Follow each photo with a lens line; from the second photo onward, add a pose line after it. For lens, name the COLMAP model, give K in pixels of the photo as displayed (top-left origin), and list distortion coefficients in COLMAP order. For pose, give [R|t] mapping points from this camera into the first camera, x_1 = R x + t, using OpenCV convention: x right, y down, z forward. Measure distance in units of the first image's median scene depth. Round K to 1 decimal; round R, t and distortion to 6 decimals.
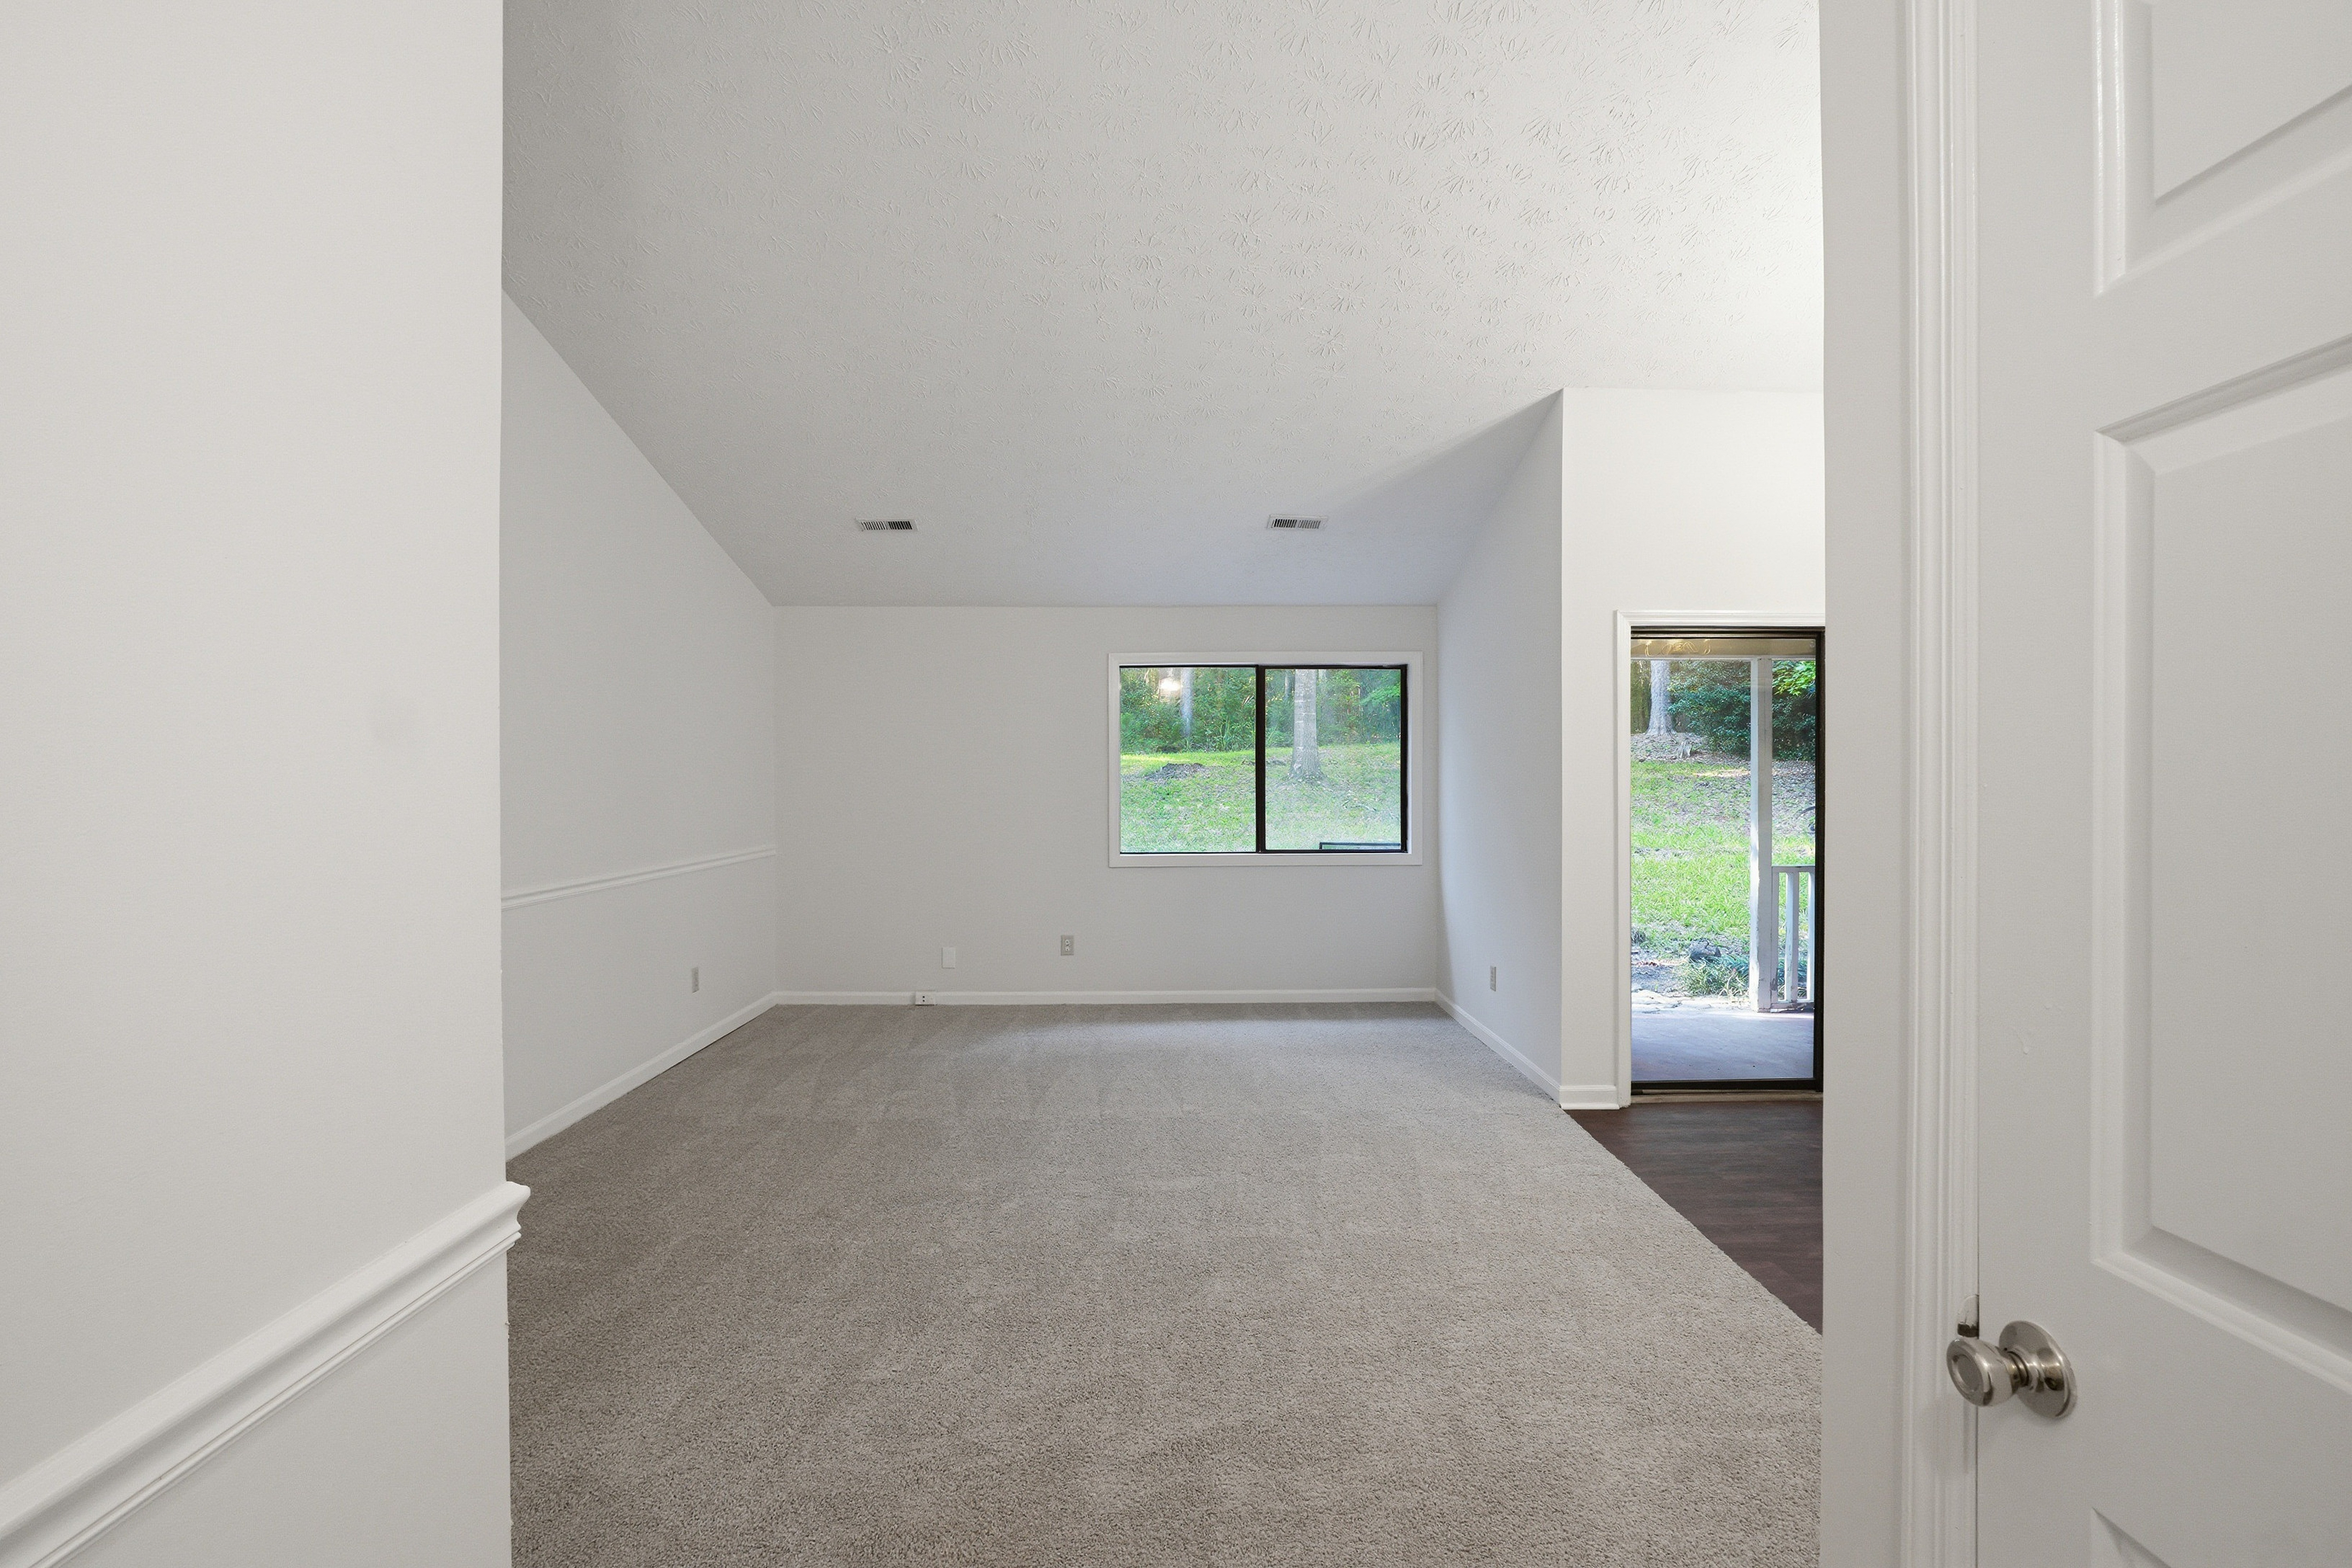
lens RADIAL K [[1101.0, 0, 1171.8], [0, 1101.0, 787.5], [0, 0, 1]] dist [-0.026239, 0.009399]
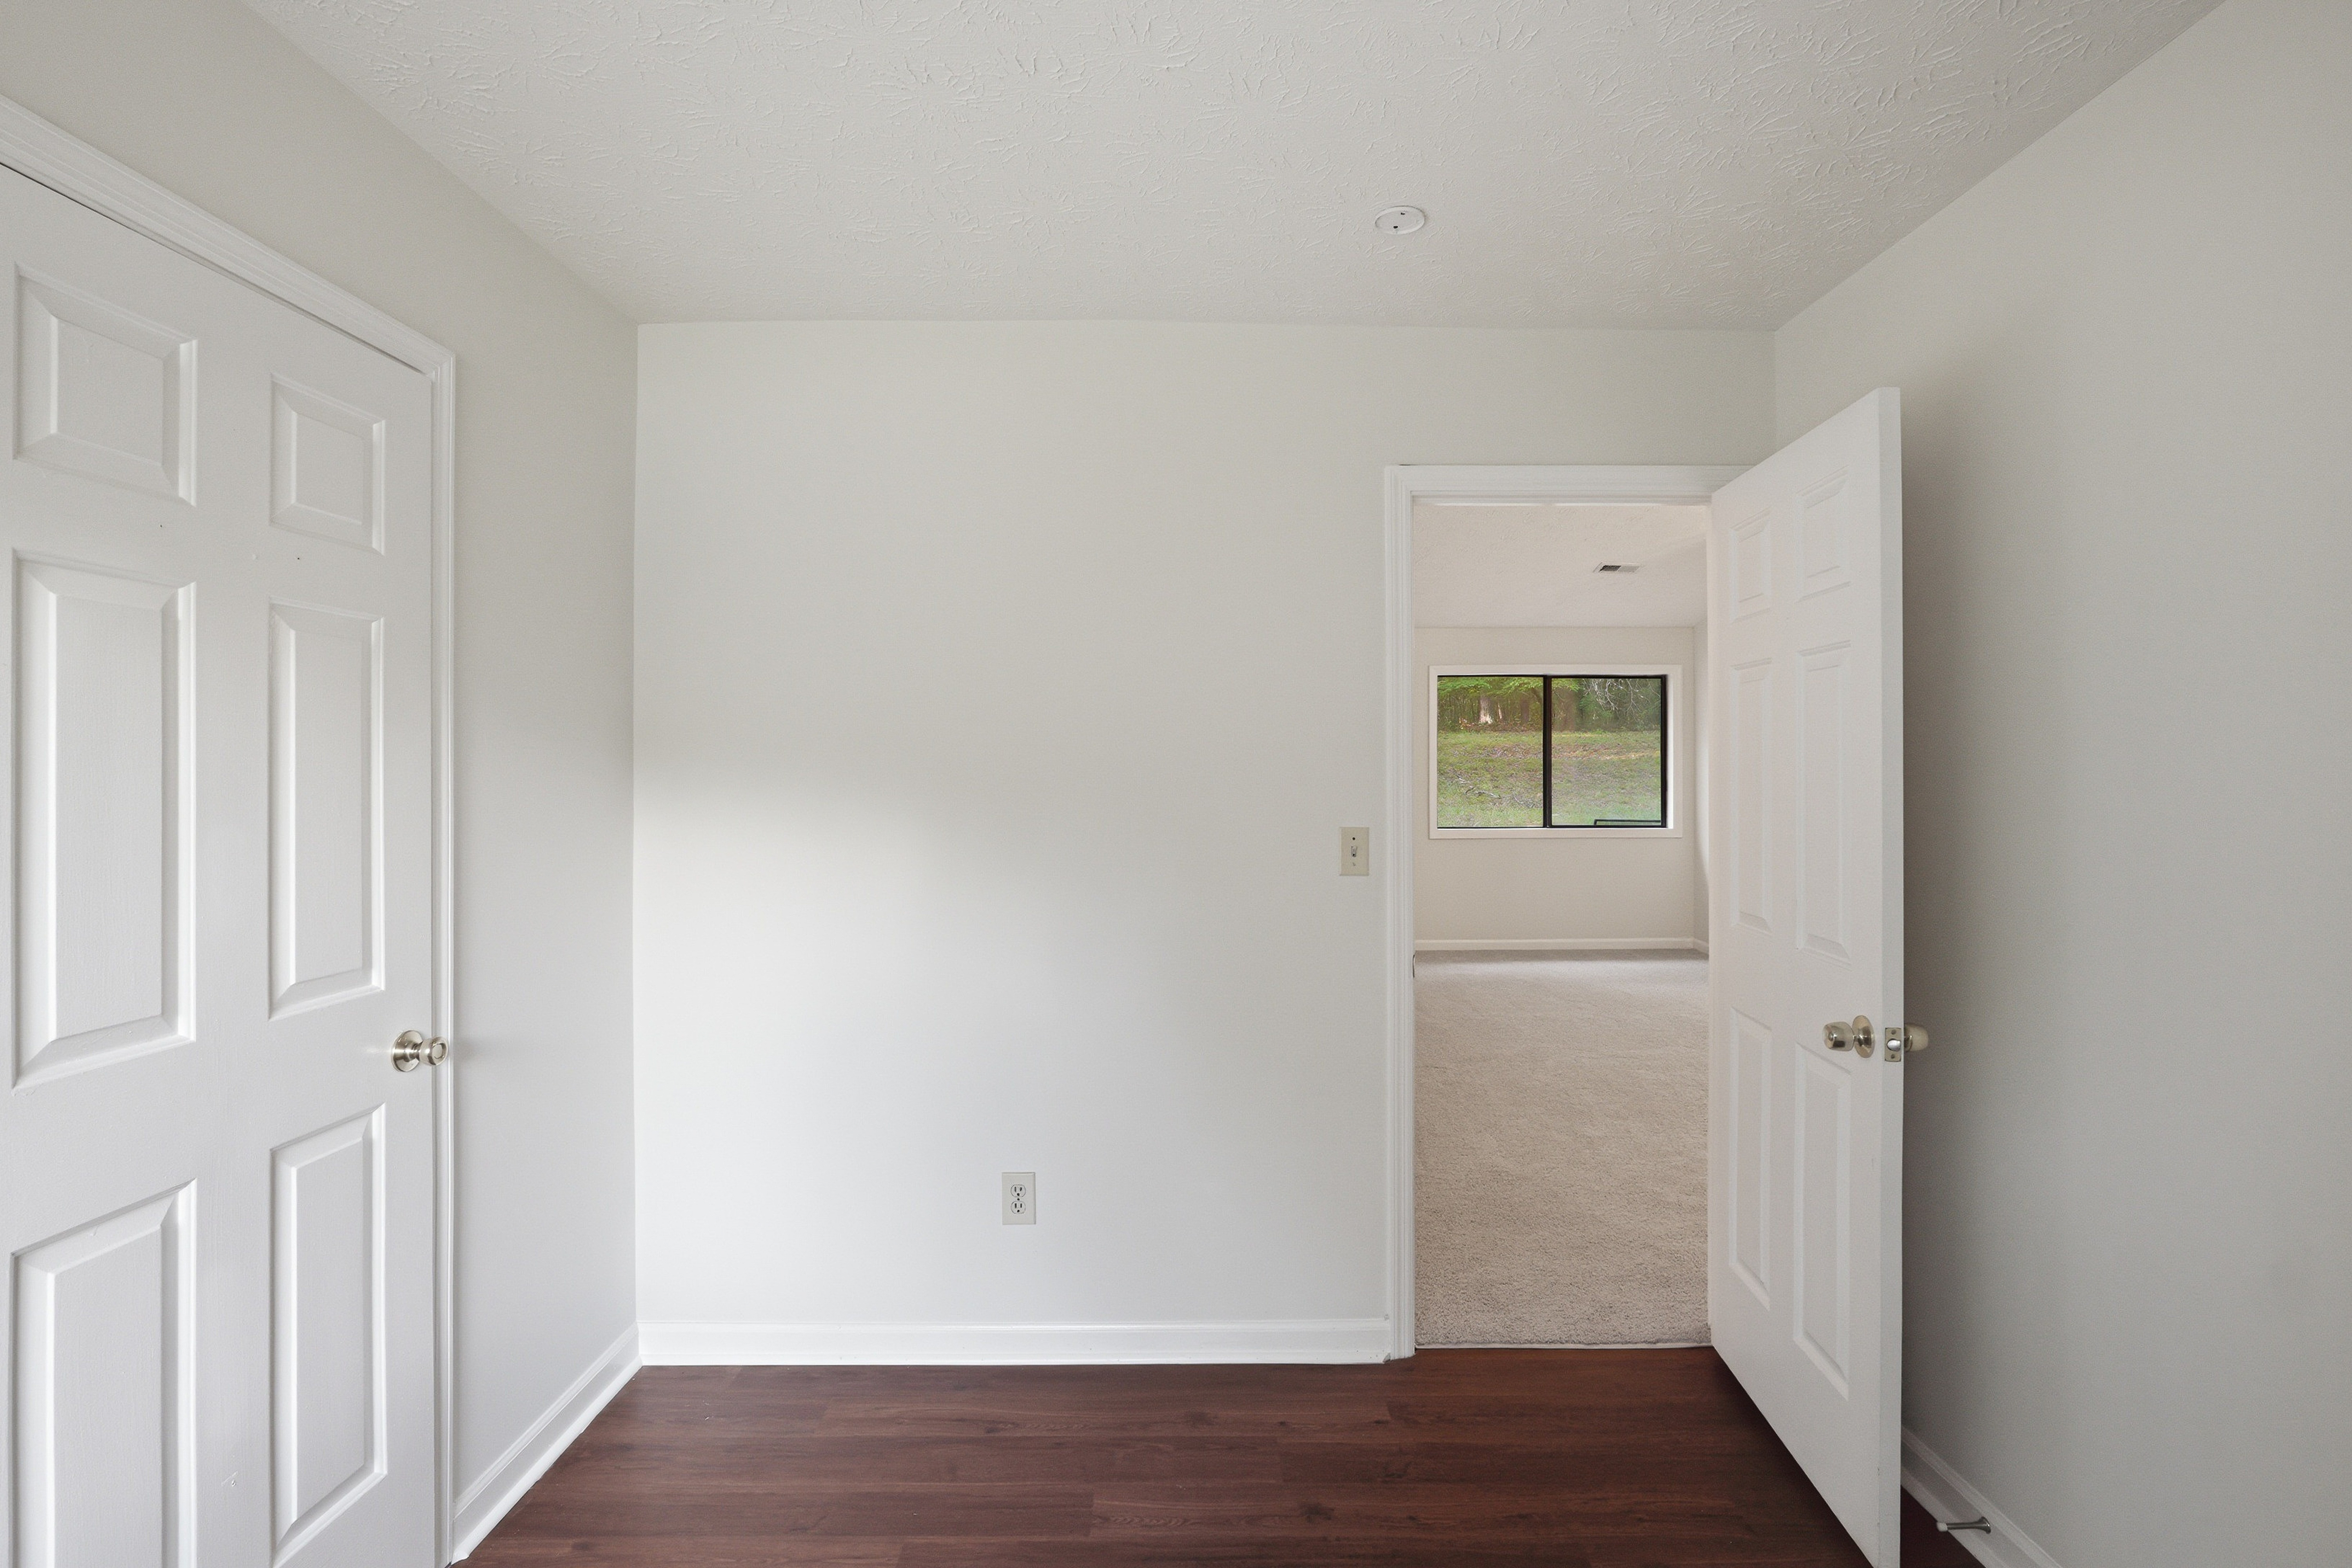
lens RADIAL K [[1101.0, 0, 1177.1], [0, 1101.0, 769.7], [0, 0, 1]] dist [-0.026239, 0.009399]
pose [[0.999947, 0.002082, -0.010106, -0.329760], [-0.002139, 0.999982, -0.005577, 0.002514], [0.010094, 0.005598, 0.999933, -0.238560]]
